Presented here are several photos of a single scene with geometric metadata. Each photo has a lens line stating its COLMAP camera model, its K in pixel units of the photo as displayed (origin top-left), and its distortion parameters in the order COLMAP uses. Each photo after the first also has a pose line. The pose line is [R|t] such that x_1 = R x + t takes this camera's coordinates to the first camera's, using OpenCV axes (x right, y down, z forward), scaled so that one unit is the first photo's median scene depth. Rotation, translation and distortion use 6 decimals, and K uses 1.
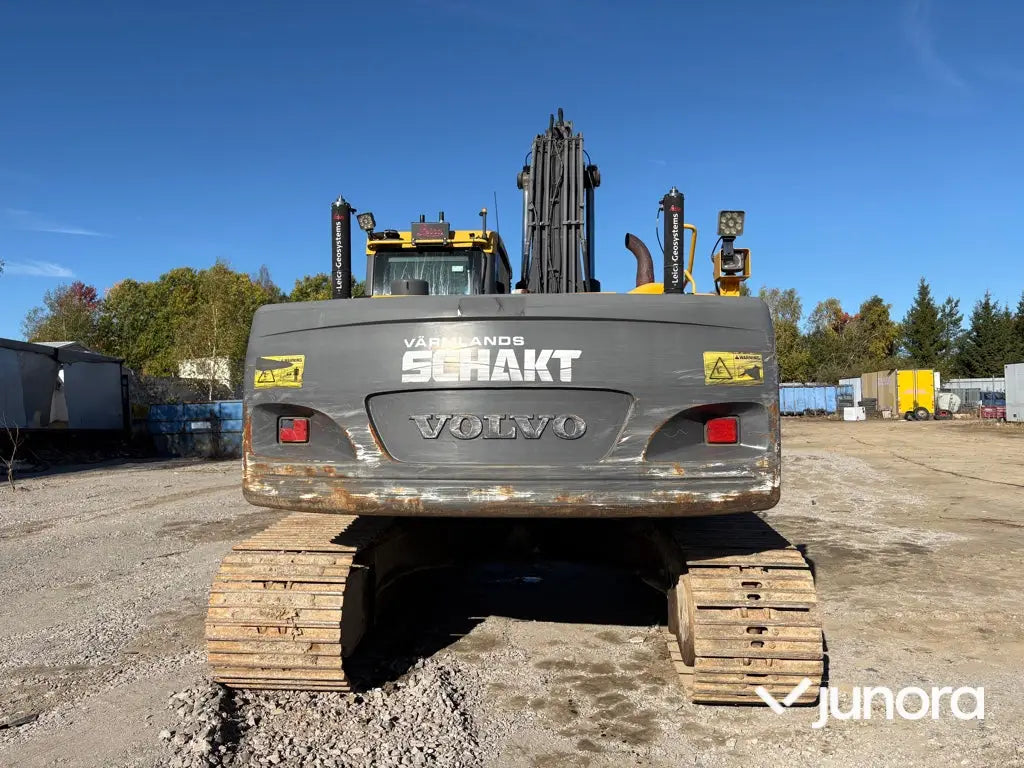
lens RADIAL K [[769.1, 0, 508.8], [0, 769.1, 391.7], [0, 0, 1]] dist [0.109726, -0.134708]
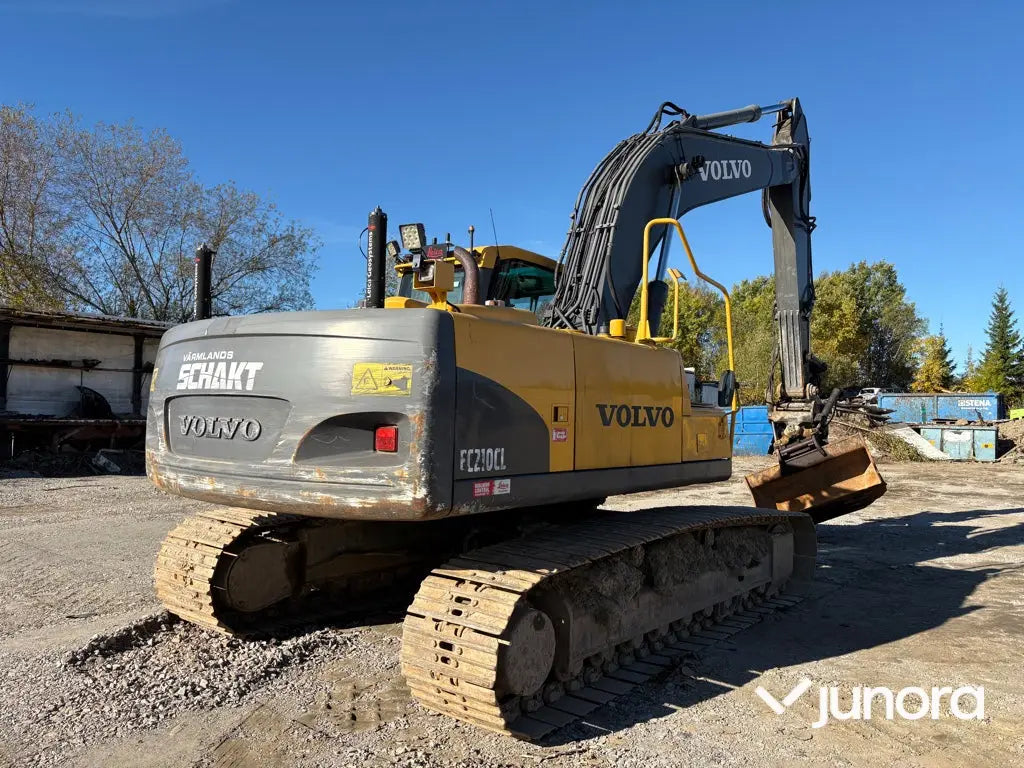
lens RADIAL K [[769.1, 0, 508.8], [0, 769.1, 391.7], [0, 0, 1]] dist [0.109726, -0.134708]
pose [[0.826570, 0.011118, -0.562724, 0.995265], [-0.014484, 0.999894, -0.001520, -0.013973], [0.562647, 0.009407, 0.826644, 0.248246]]
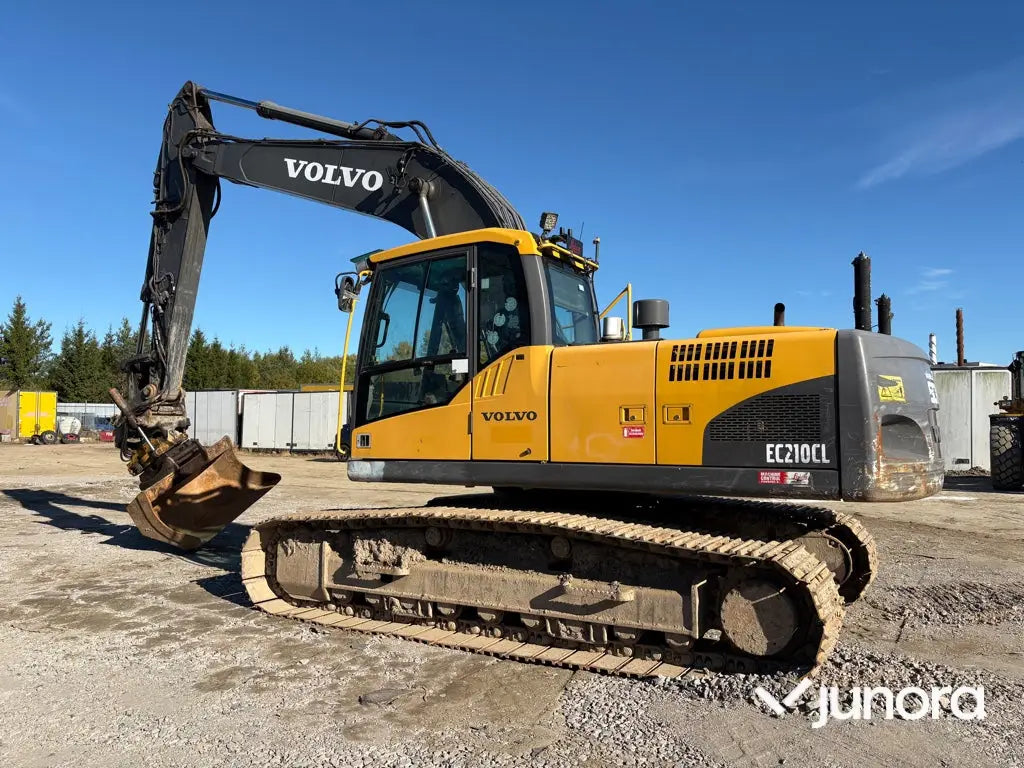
lens RADIAL K [[776.2, 0, 516.4], [0, 776.2, 388.6], [0, 0, 1]] dist [0.072052, -0.143965]
pose [[0.417278, 0.057694, 0.906945, -1.727272], [-0.024912, 0.998334, -0.052046, 0.055018], [-0.908437, -0.000876, 0.418021, 1.063687]]
